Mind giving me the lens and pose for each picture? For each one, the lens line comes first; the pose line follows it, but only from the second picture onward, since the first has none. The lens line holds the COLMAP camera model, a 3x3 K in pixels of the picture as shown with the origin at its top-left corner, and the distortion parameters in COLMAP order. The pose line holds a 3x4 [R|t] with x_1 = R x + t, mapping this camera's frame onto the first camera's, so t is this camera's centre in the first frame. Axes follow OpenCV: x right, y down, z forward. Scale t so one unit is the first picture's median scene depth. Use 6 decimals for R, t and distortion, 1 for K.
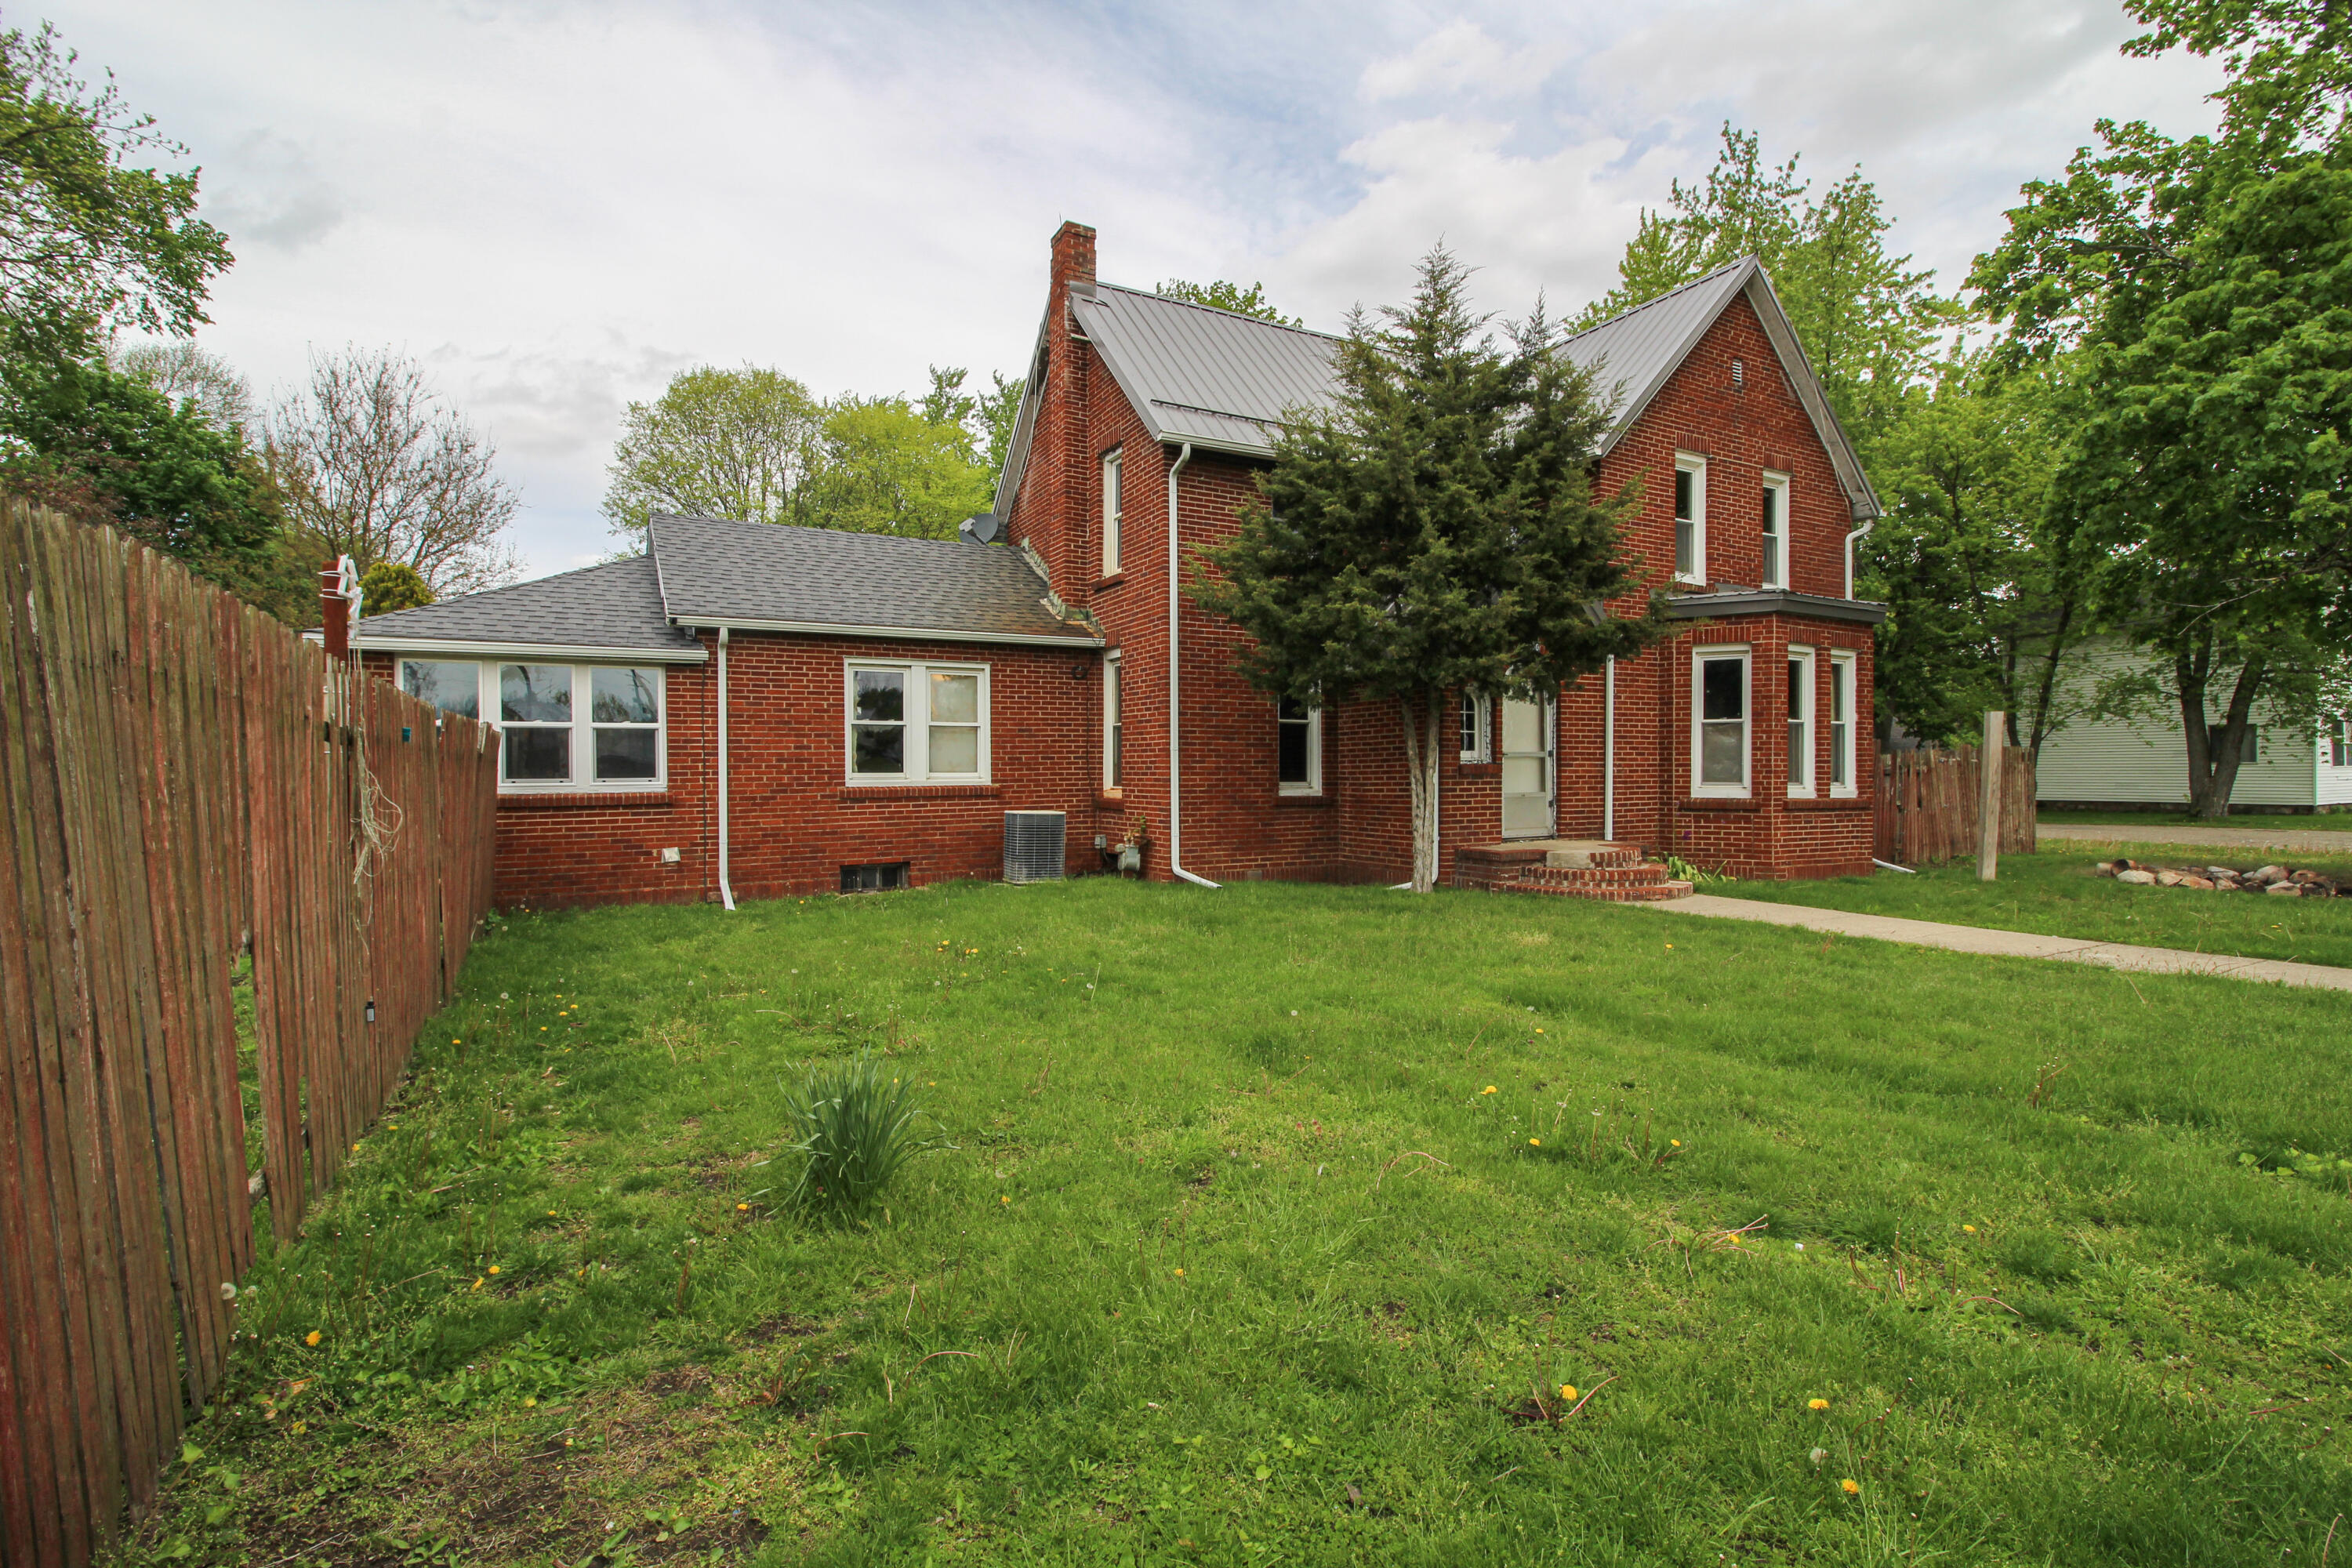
lens RADIAL K [[1086.3, 0, 1180.7], [0, 1086.3, 776.3], [0, 0, 1]] dist [0.001108, -0.012573]
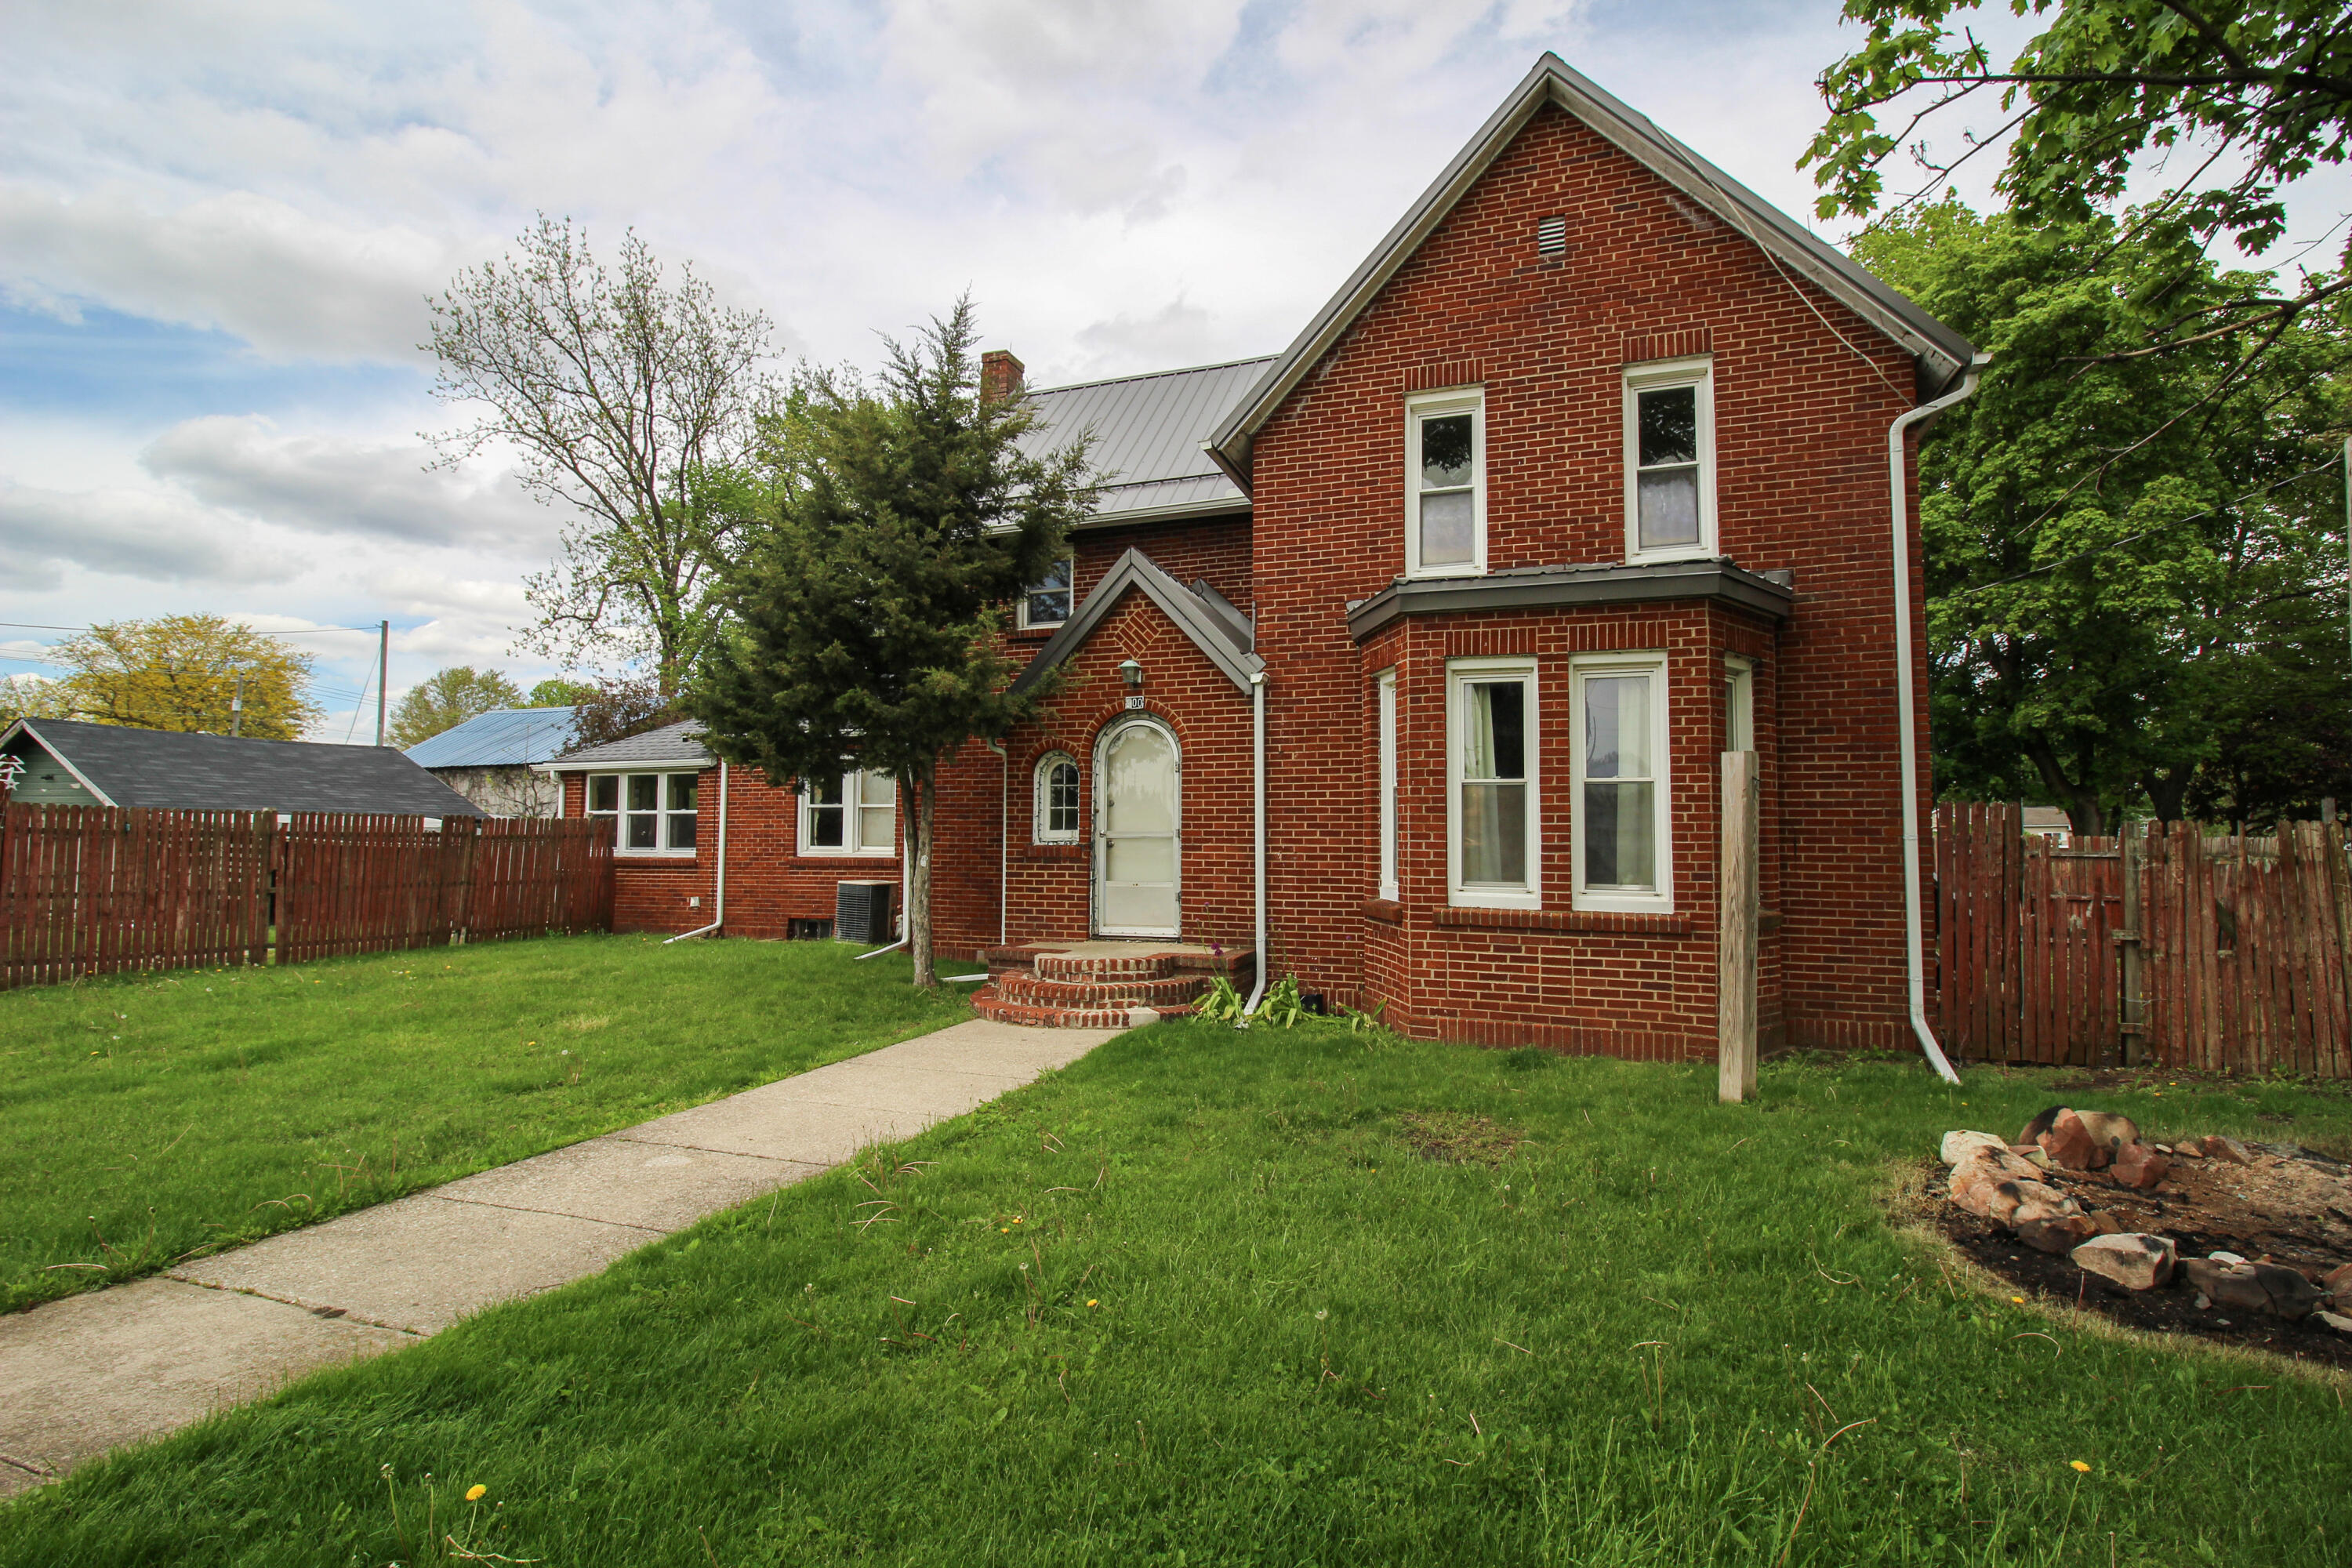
lens RADIAL K [[1086.3, 0, 1180.7], [0, 1086.3, 776.3], [0, 0, 1]] dist [0.001108, -0.012573]
pose [[0.664850, -0.034127, -0.746197, 0.922285], [-0.010405, 0.998436, -0.054934, -0.018683], [0.746905, 0.044287, 0.663455, 0.470110]]
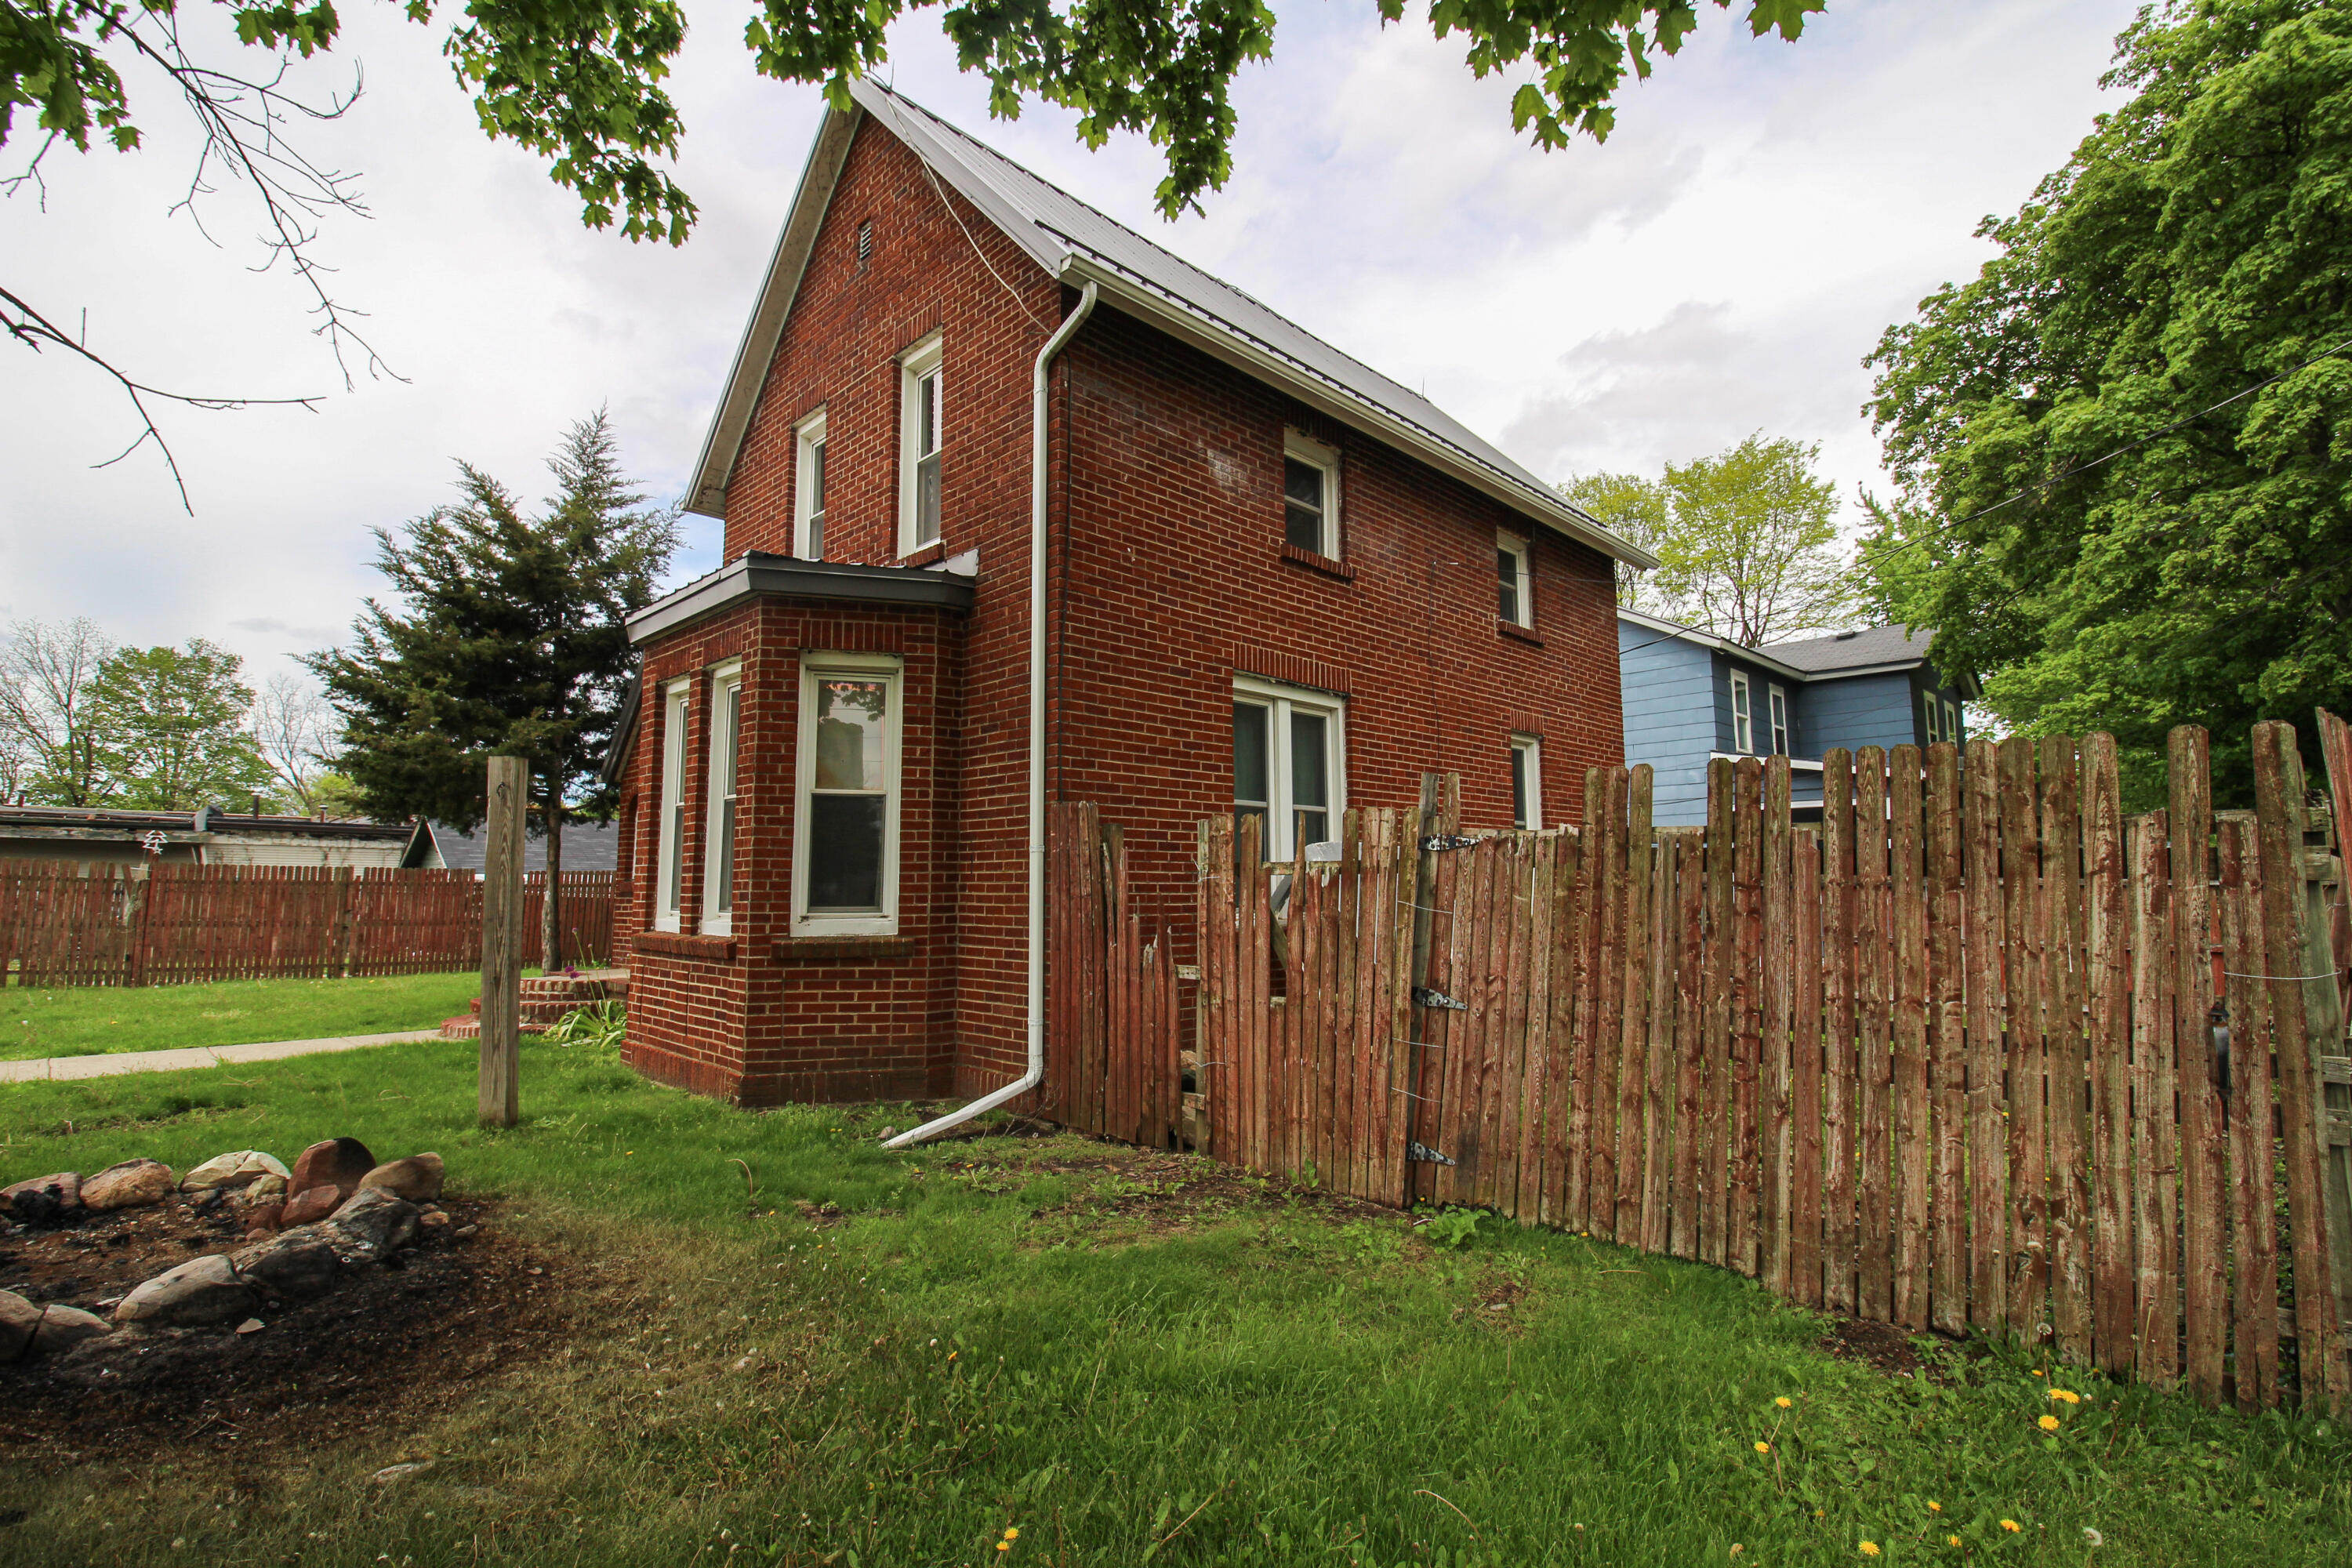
lens RADIAL K [[1084.5, 0, 1183.8], [0, 1084.5, 779.4], [0, 0, 1]] dist [0.001446, -0.013081]
pose [[0.287900, -0.096906, -0.952745, 1.244402], [0.000654, 0.994887, -0.100995, -0.003676], [0.957660, 0.028454, 0.286491, 1.112648]]
